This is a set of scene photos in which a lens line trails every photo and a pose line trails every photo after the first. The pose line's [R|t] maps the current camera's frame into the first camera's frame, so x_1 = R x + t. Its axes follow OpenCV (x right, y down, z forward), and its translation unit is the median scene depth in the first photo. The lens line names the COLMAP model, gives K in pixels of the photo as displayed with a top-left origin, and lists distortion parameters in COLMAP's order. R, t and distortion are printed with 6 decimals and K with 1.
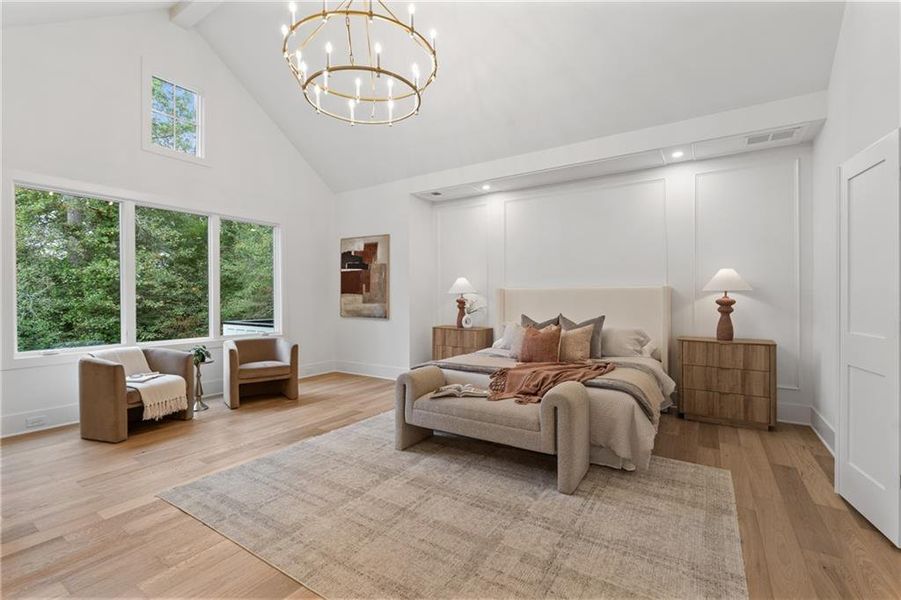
lens RADIAL K [[395.7, 0, 449.5], [0, 395.7, 298.7], [0, 0, 1]] dist [-0.013719, -0.000243]
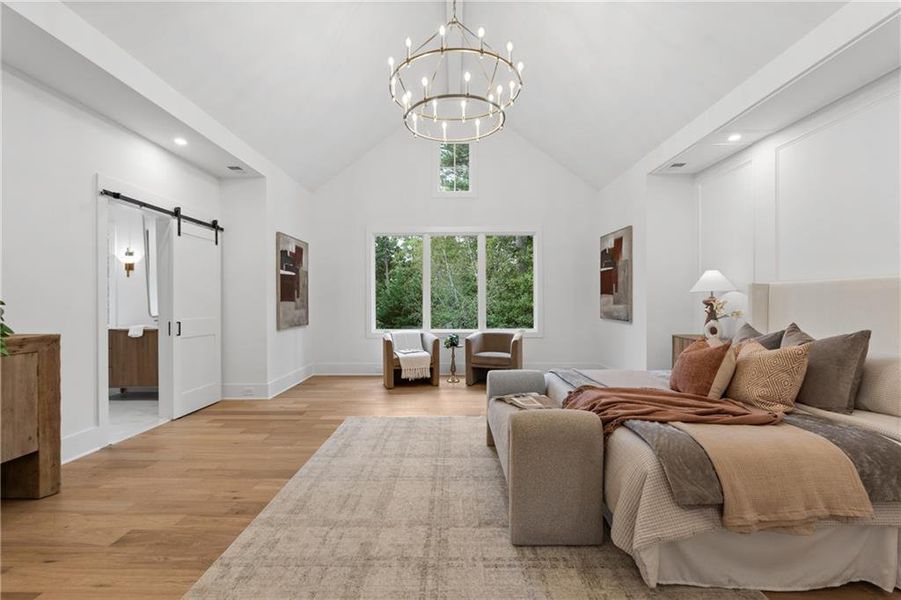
lens RADIAL K [[395.7, 0, 449.8], [0, 395.7, 302.3], [0, 0, 1]] dist [-0.013719, -0.000243]
pose [[0.541772, 0.004479, -0.840513, 0.380196], [-0.000980, 0.999988, 0.004697, 0.003148], [0.840525, -0.001721, 0.541770, 0.197644]]
